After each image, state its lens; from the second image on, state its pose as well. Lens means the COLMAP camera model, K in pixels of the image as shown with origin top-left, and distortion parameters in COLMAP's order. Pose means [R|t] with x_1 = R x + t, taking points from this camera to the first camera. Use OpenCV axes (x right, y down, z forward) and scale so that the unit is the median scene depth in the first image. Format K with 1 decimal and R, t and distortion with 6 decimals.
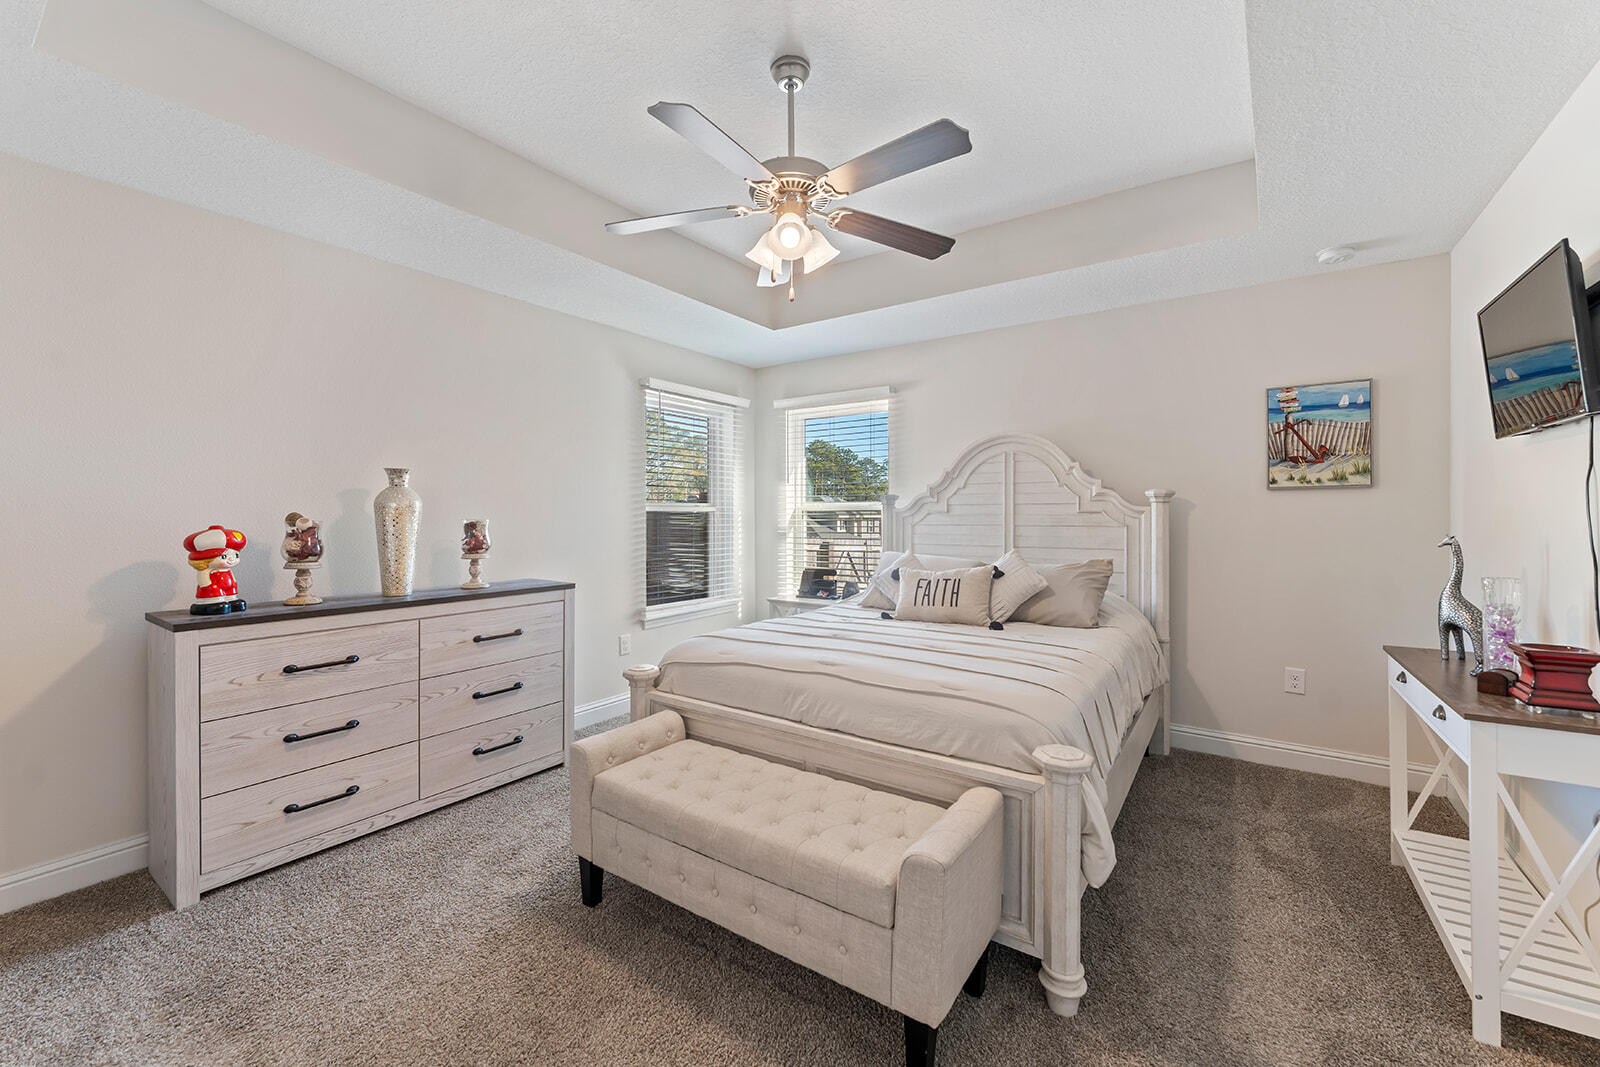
lens RADIAL K [[644.8, 0, 795.9], [0, 644.8, 513.9], [0, 0, 1]] dist [0.000165, -0.000095]
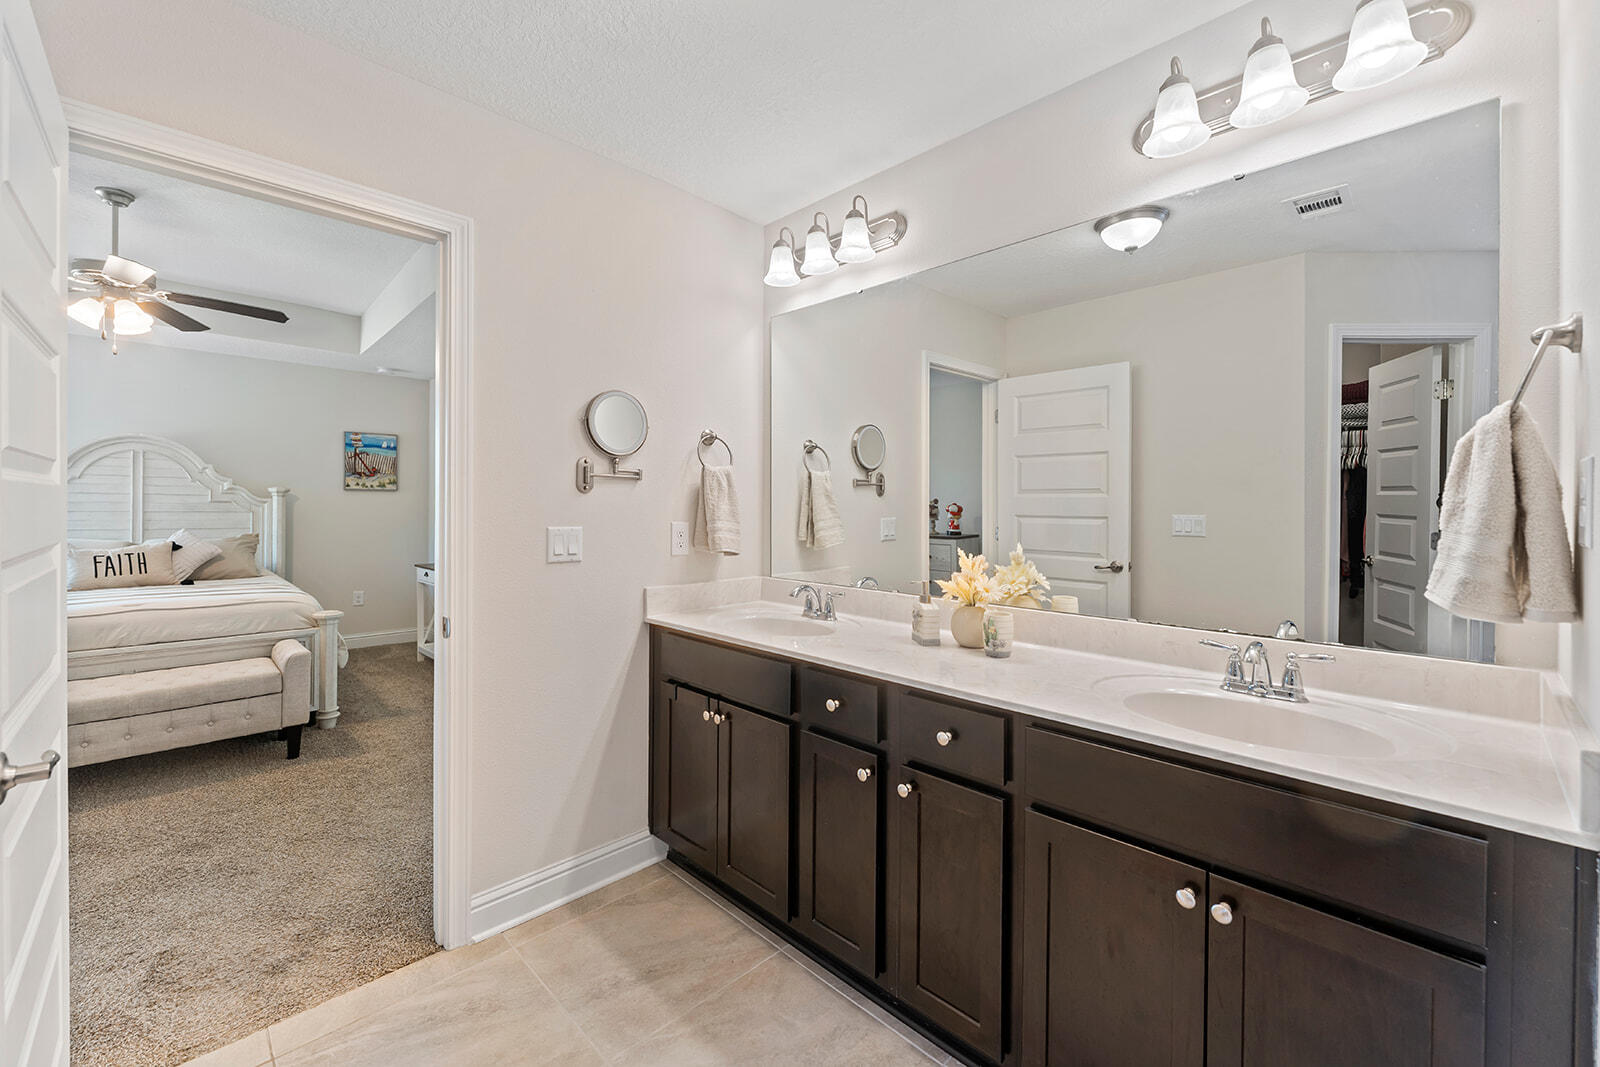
lens RADIAL K [[644.8, 0, 795.9], [0, 644.8, 513.9], [0, 0, 1]] dist [0.000165, -0.000095]
pose [[0.176958, -0.006263, 0.984198, -0.804059], [-0.011277, 0.999901, 0.008391, -0.002355], [-0.984154, -0.012584, 0.176870, -0.525948]]
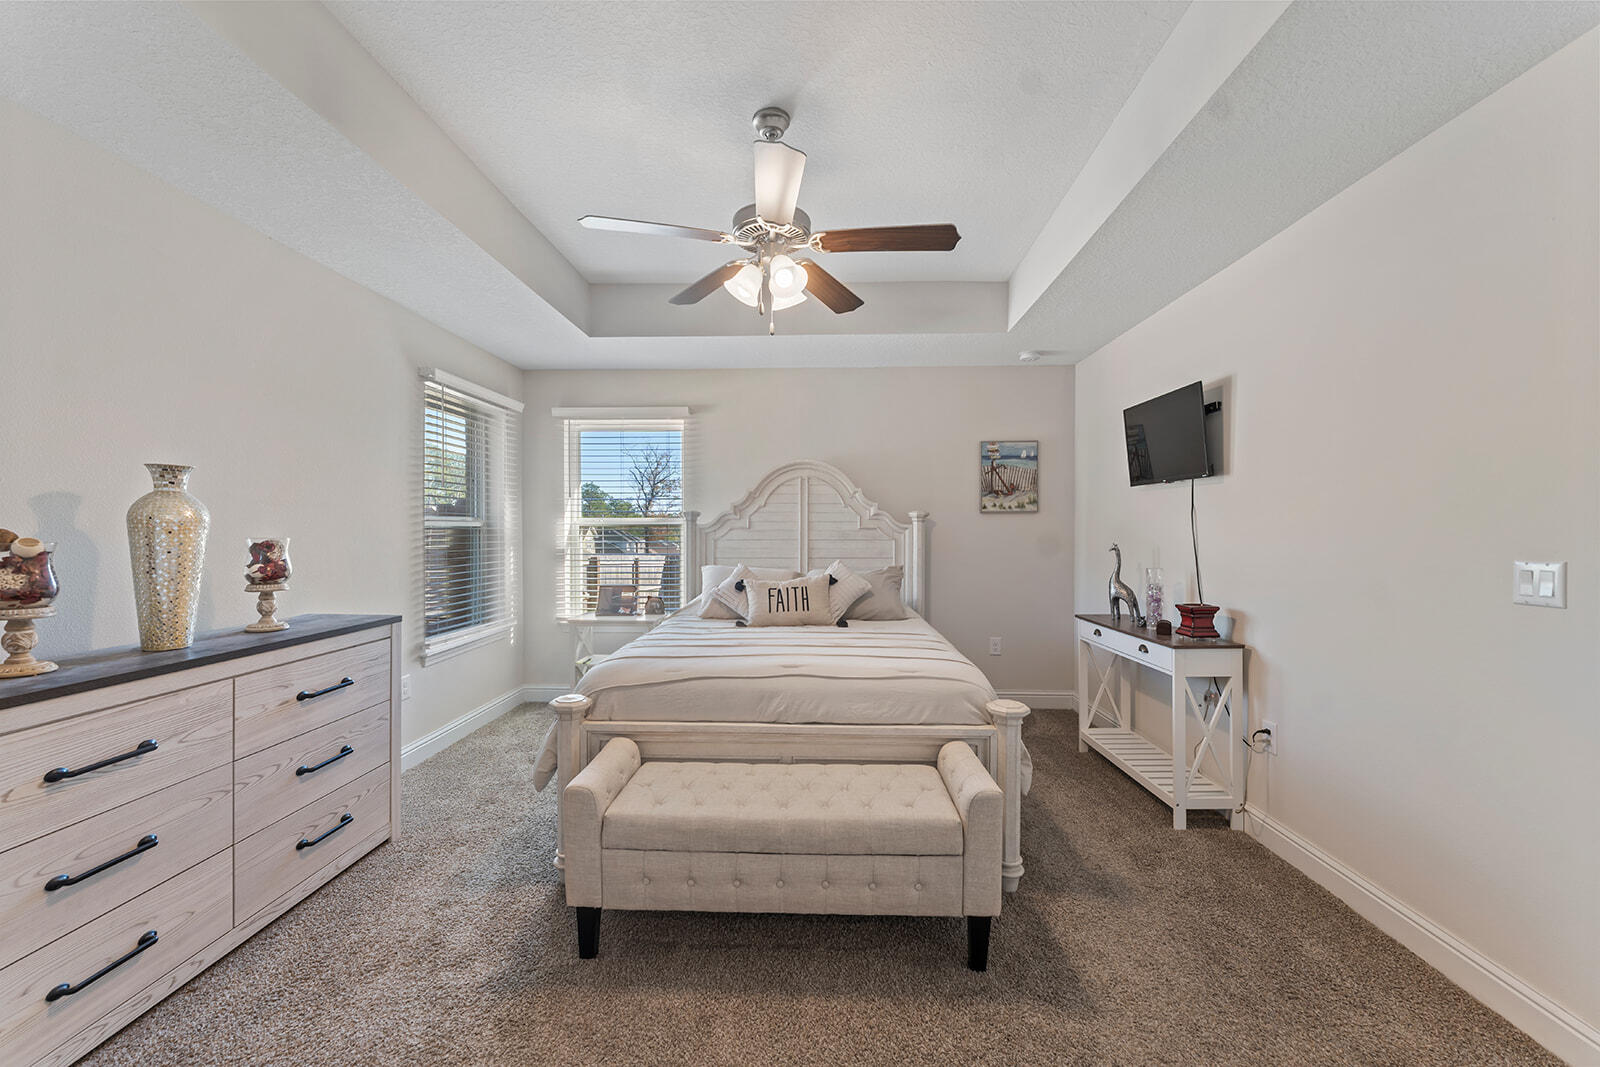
lens RADIAL K [[634.1, 0, 800.0], [0, 634.1, 533.5], [0, 0, 1]] dist [0.000179, -0.000019]
pose [[0.838821, -0.002946, 0.544400, -0.381339], [-0.001778, 0.999965, 0.008150, -0.003535], [-0.544405, -0.007804, 0.838786, 0.056593]]
